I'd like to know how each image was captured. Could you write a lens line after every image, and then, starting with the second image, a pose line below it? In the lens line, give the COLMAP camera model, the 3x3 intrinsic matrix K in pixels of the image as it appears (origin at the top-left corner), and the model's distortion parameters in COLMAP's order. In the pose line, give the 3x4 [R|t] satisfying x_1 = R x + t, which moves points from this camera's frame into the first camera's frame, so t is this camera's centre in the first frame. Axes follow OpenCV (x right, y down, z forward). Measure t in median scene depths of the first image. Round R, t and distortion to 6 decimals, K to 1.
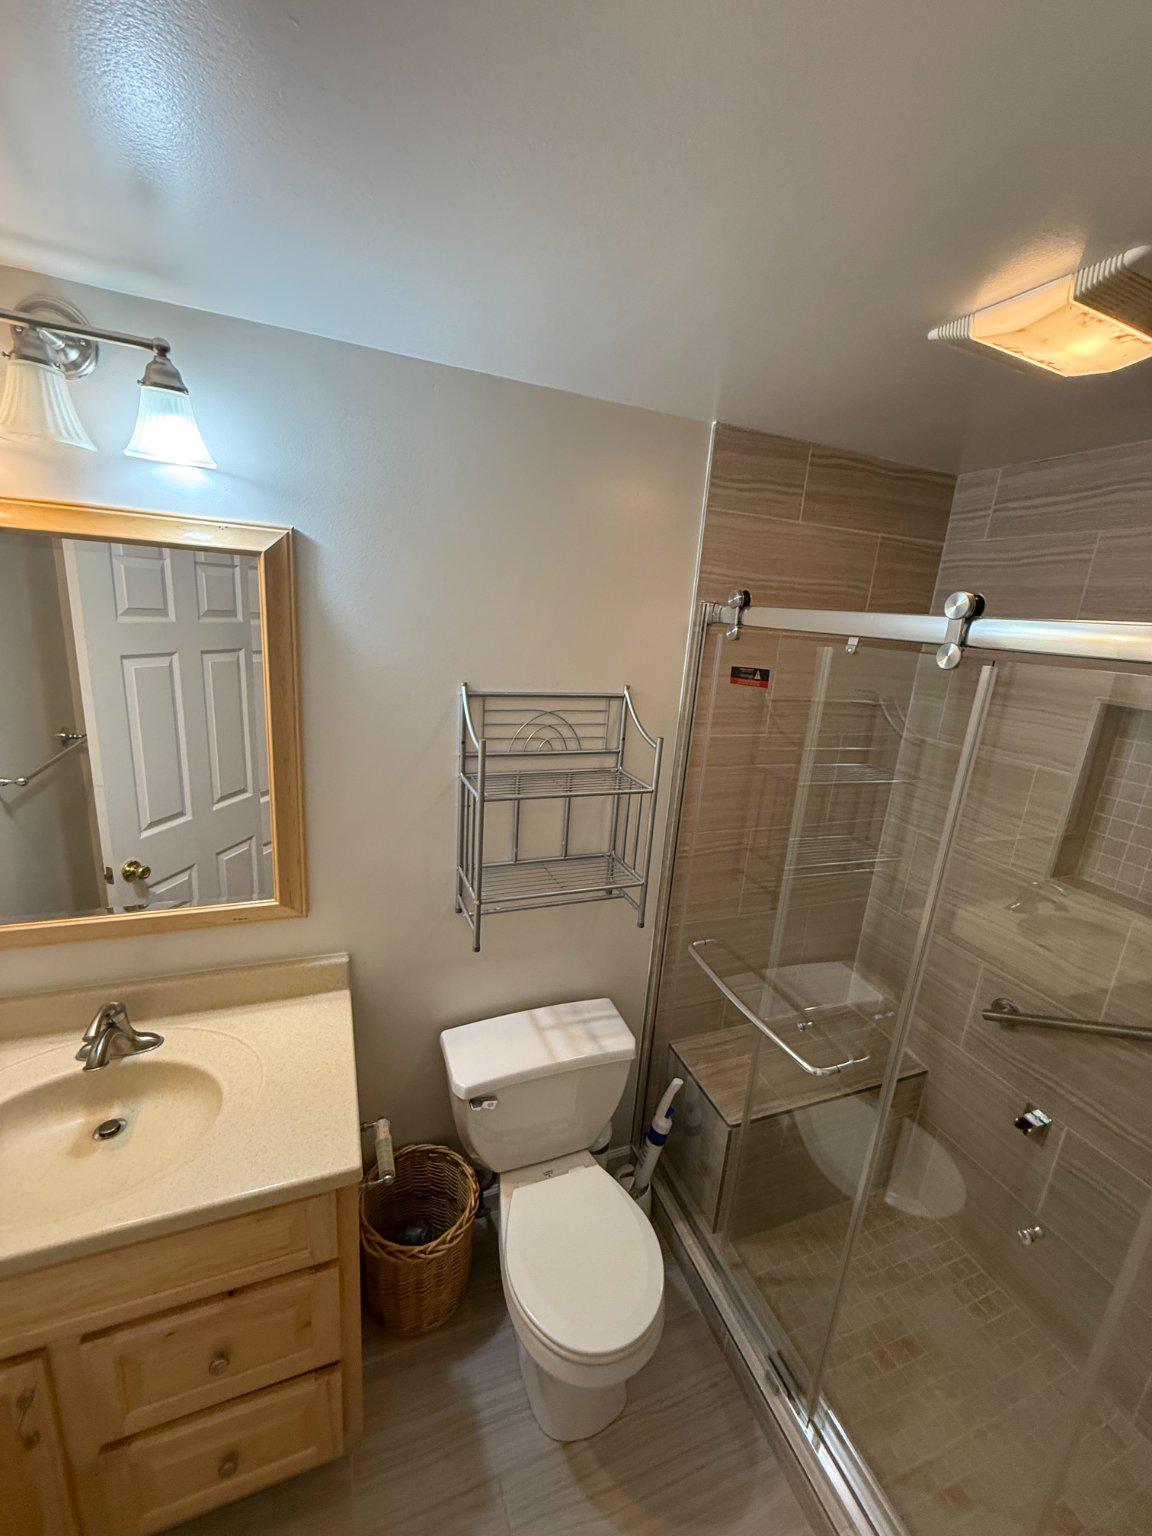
lens RADIAL K [[613.9, 0, 576.0], [0, 613.9, 768.0], [0, 0, 1]] dist [0.000038, 0.000138]
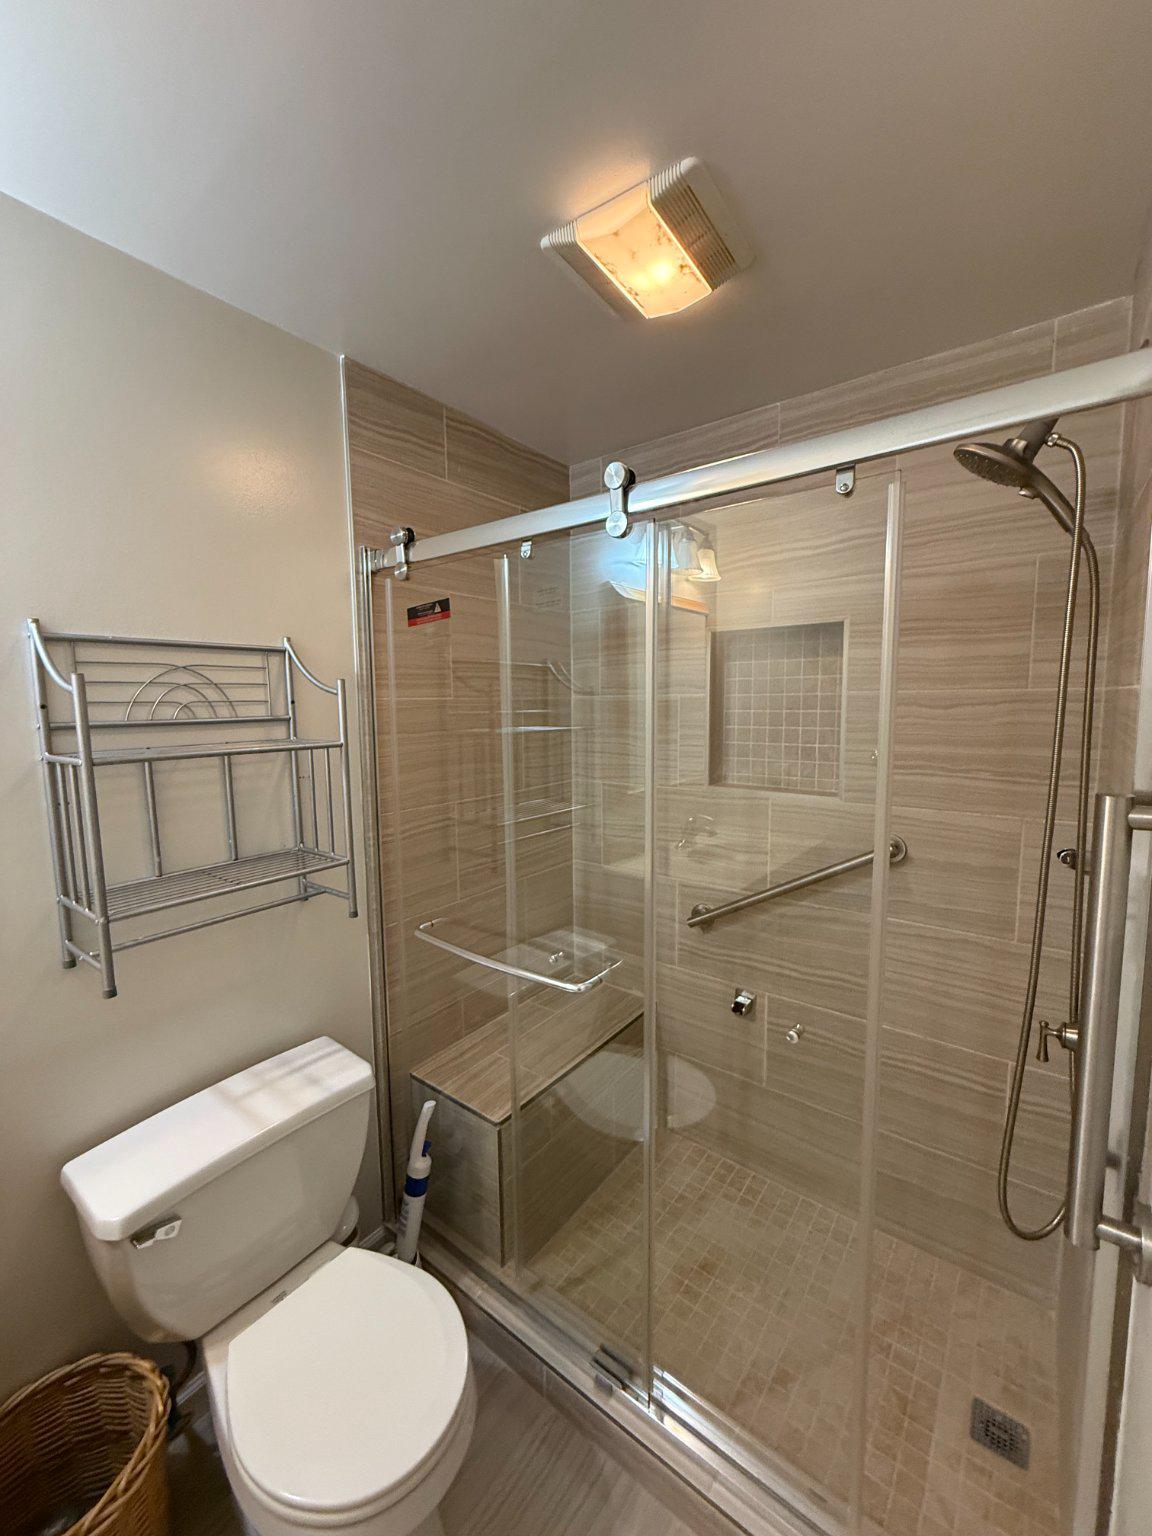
lens RADIAL K [[613.9, 0, 576.0], [0, 613.9, 768.0], [0, 0, 1]] dist [0.000038, 0.000138]
pose [[0.848787, -0.135395, 0.511106, -0.034462], [0.200864, 0.976757, -0.074824, 0.181007], [-0.489096, 0.166172, 0.856255, 0.115391]]
